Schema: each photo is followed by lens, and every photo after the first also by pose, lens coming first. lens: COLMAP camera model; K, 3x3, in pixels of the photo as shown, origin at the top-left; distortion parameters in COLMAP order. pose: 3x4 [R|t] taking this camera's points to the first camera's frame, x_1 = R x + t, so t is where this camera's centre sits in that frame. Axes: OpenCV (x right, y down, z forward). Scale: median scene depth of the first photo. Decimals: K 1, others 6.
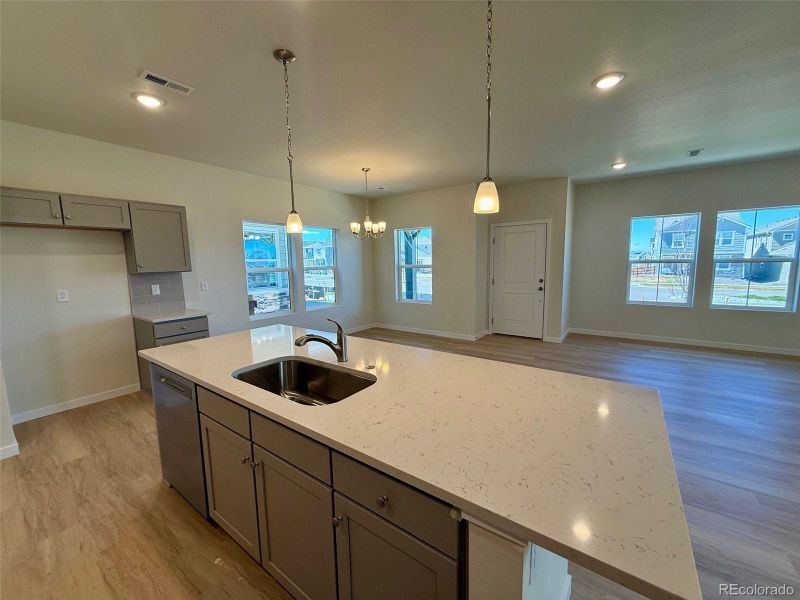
lens RADIAL K [[318.5, 0, 396.7], [0, 318.5, 298.6], [0, 0, 1]] dist [-0.000542, 0.000378]
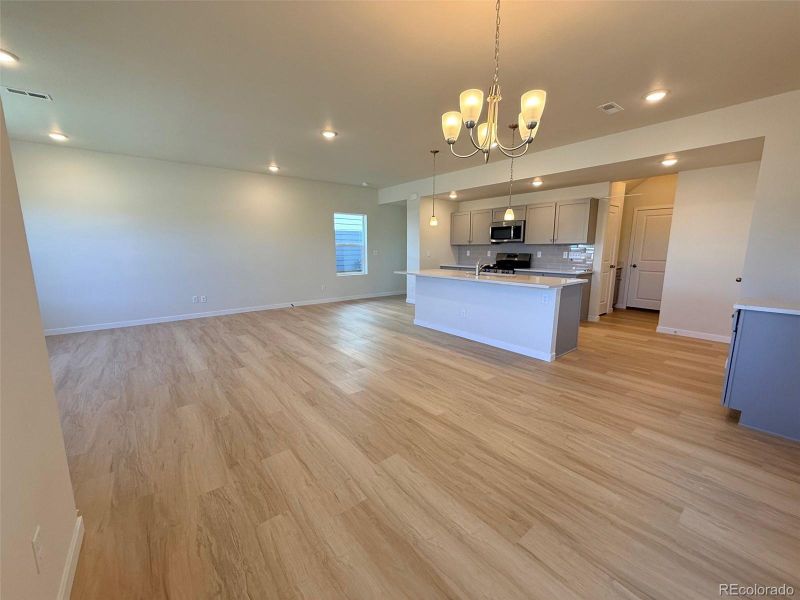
lens RADIAL K [[318.5, 0, 397.1], [0, 318.5, 300.0], [0, 0, 1]] dist [-0.000542, 0.000378]
pose [[-0.965332, -0.021919, 0.260102, -0.084283], [0.050494, 0.961964, 0.268468, -0.132967], [-0.256093, 0.272294, -0.927509, 1.403214]]
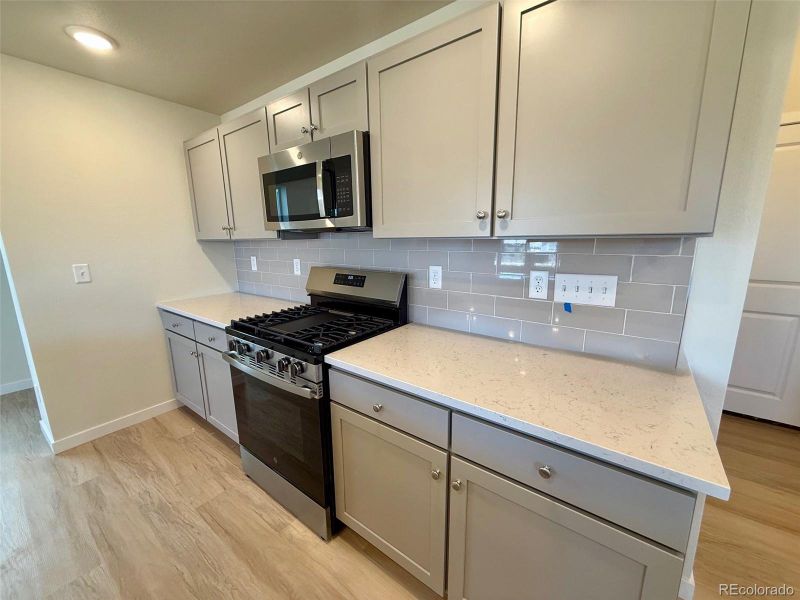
lens RADIAL K [[318.5, 0, 397.9], [0, 318.5, 299.1], [0, 0, 1]] dist [-0.000542, 0.000378]
pose [[-0.999349, 0.028701, 0.021848, -0.280062], [0.033994, 0.951943, 0.304384, -0.009062], [-0.012062, 0.304928, -0.952299, 0.265268]]
